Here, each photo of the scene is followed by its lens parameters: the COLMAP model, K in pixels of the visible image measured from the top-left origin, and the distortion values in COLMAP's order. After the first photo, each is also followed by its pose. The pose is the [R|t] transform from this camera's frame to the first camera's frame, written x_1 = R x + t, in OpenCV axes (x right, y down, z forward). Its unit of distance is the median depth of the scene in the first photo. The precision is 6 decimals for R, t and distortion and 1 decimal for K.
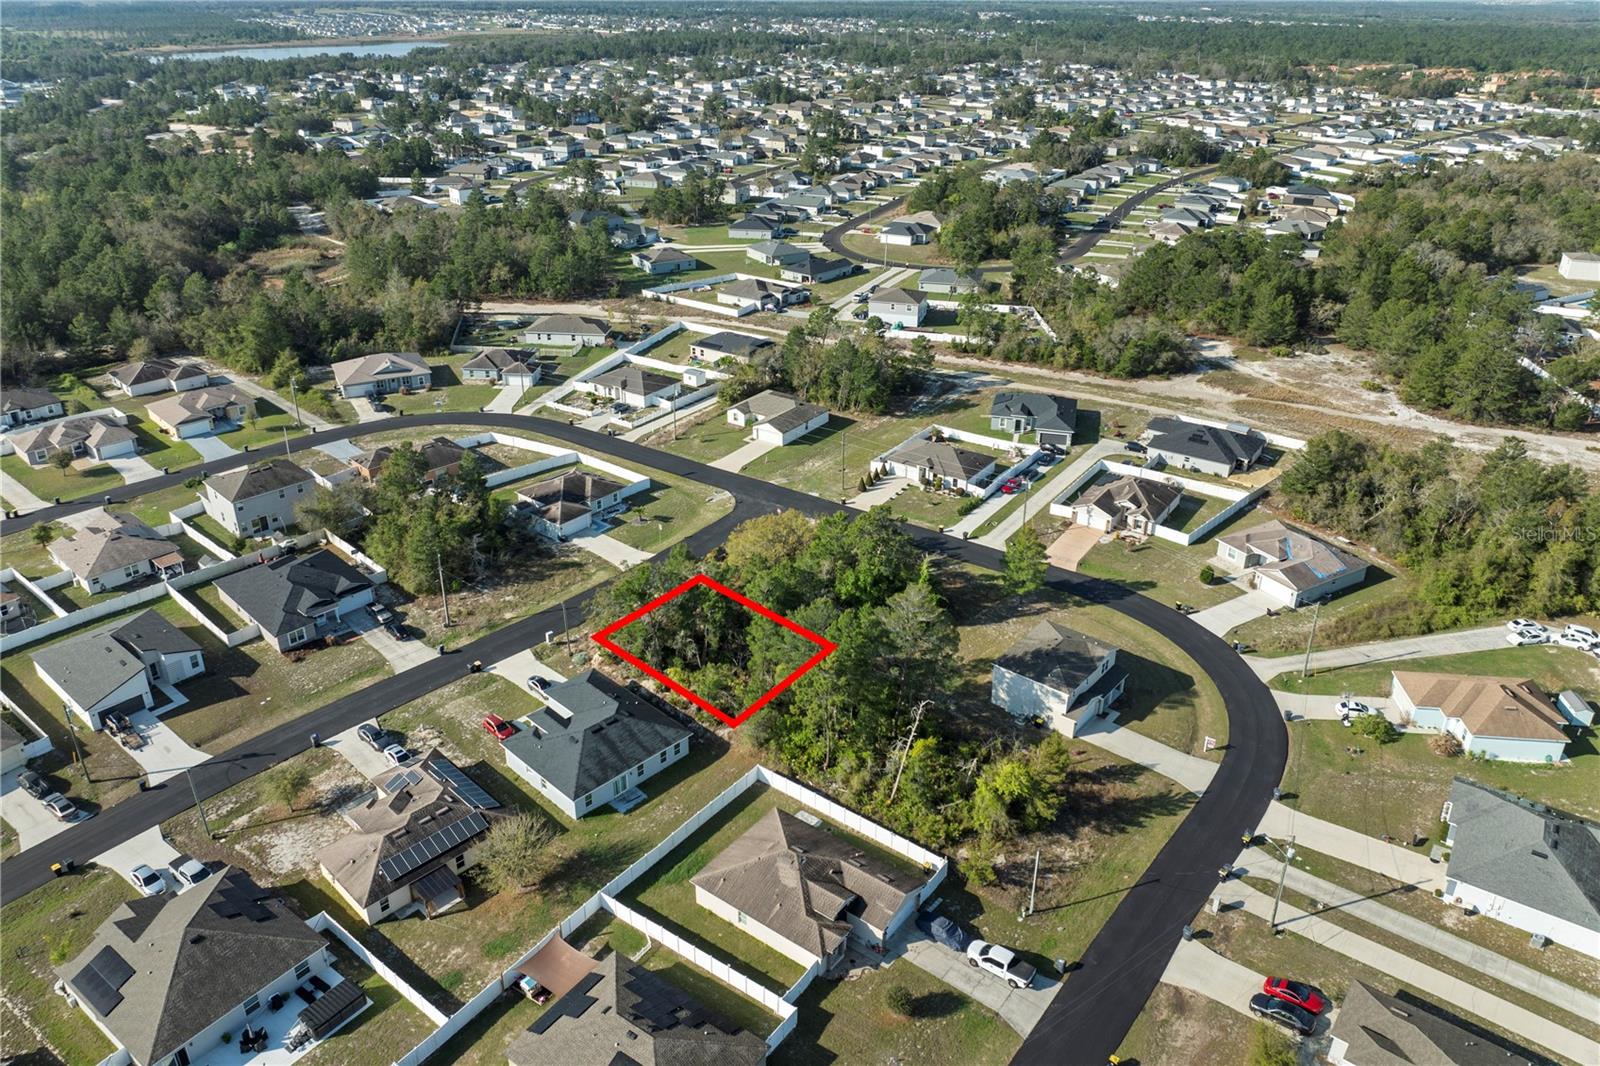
lens RADIAL K [[1094.2, 0, 802.3], [0, 1094.2, 538.7], [0, 0, 1]] dist [-0.038121, 0.002358]
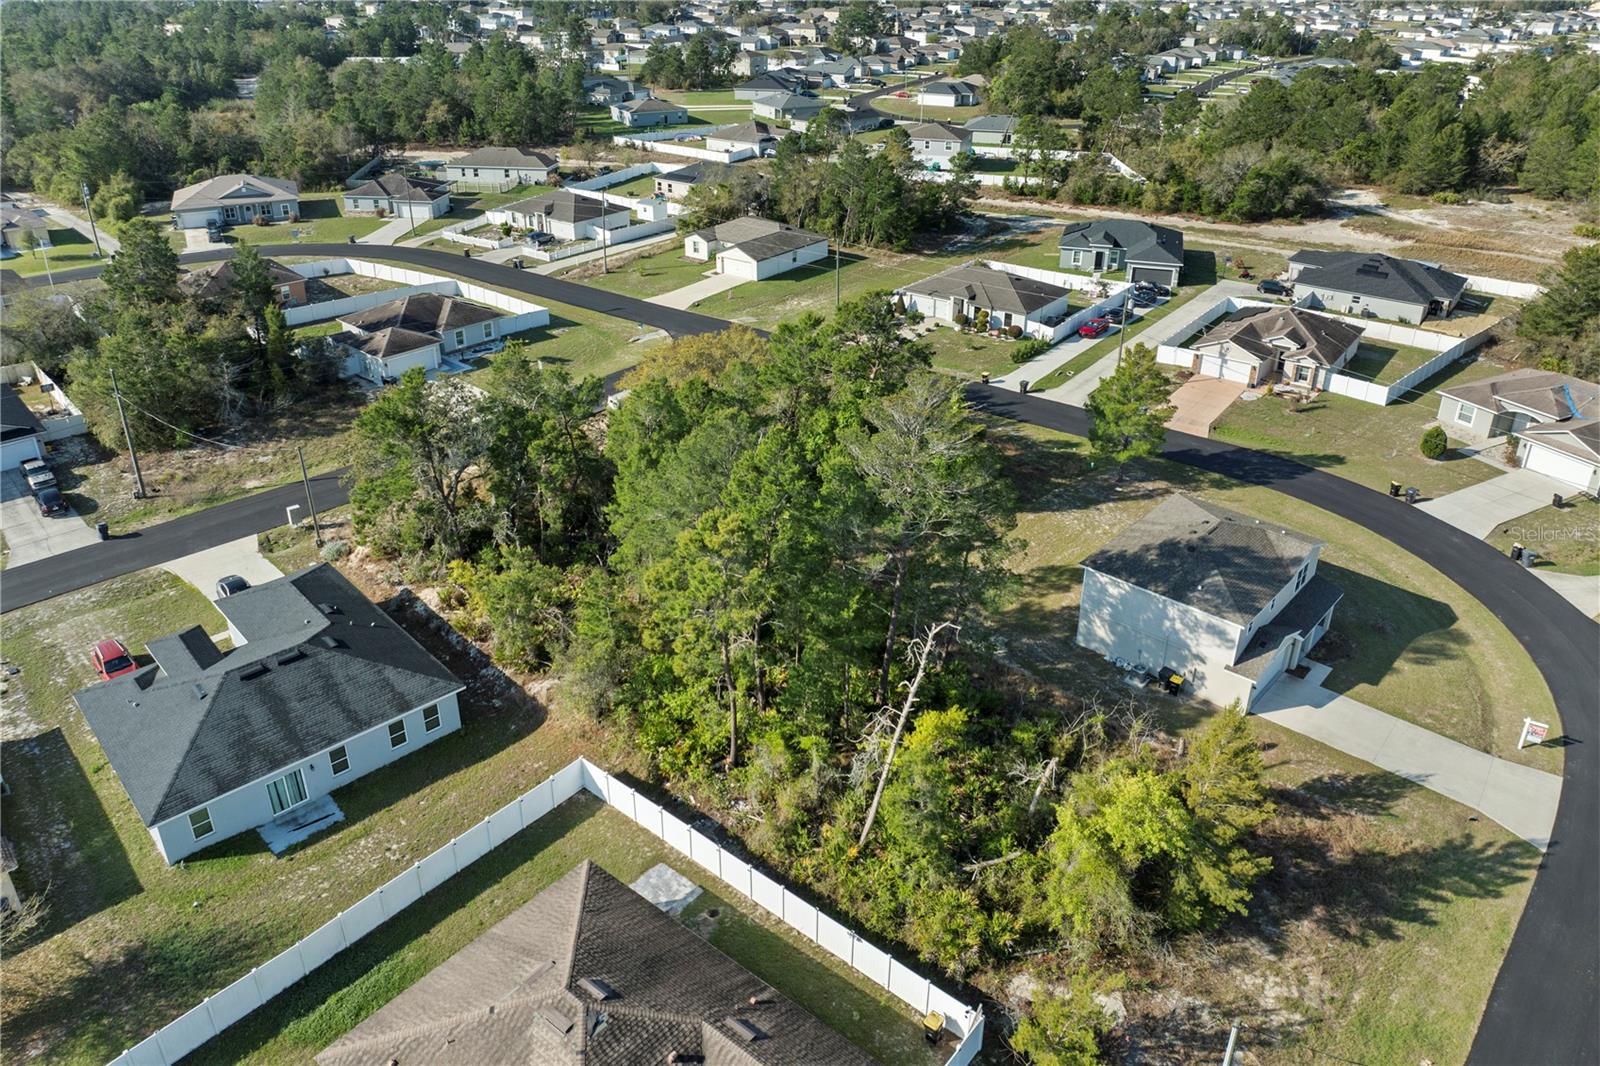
lens RADIAL K [[1094.2, 0, 801.2], [0, 1094.2, 516.1], [0, 0, 1]] dist [-0.038121, 0.002358]
pose [[0.999039, 0.018246, -0.039853, 0.046577], [-0.017752, 0.999762, 0.012699, 0.063755], [0.040075, -0.011979, 0.999125, 0.356260]]
